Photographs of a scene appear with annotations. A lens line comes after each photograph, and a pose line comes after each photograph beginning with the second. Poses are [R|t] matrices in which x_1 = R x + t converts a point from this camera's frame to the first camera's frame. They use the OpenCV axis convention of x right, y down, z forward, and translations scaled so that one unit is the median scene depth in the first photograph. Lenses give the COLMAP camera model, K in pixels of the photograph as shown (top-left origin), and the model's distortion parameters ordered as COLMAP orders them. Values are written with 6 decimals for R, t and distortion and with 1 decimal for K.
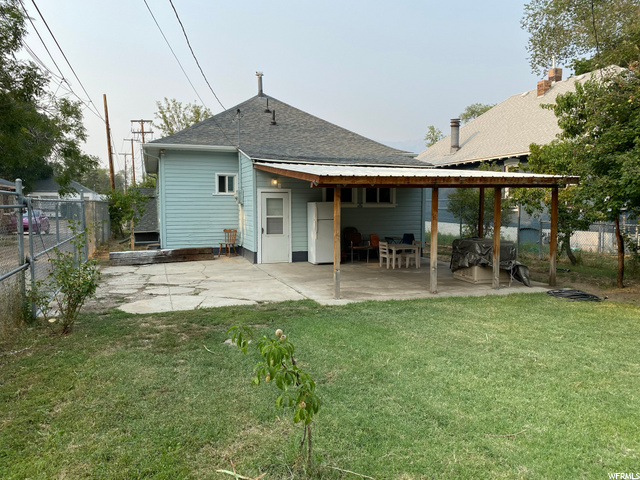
lens RADIAL K [[491.6, 0, 321.9], [0, 491.6, 234.2], [0, 0, 1]] dist [-0.017701, 0.033725]
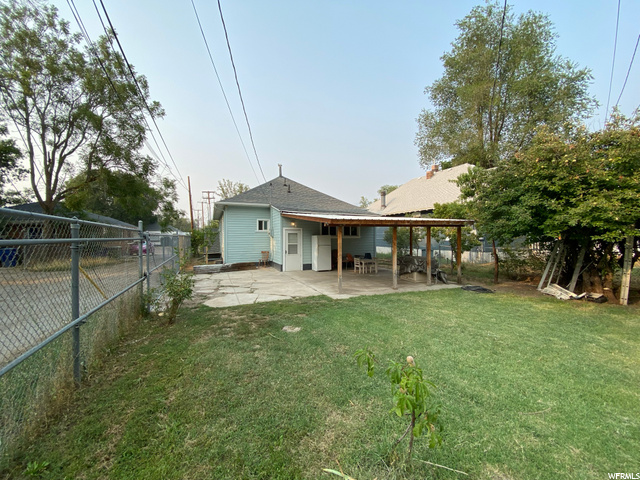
lens RADIAL K [[257.0, 0, 319.9], [0, 257.0, 237.6], [0, 0, 1]] dist [-0.003313, -0.002674]
pose [[0.997585, -0.004006, 0.069334, -0.068958], [0.008038, 0.998285, -0.057981, -0.005682], [-0.068983, 0.058398, 0.995907, 0.099307]]
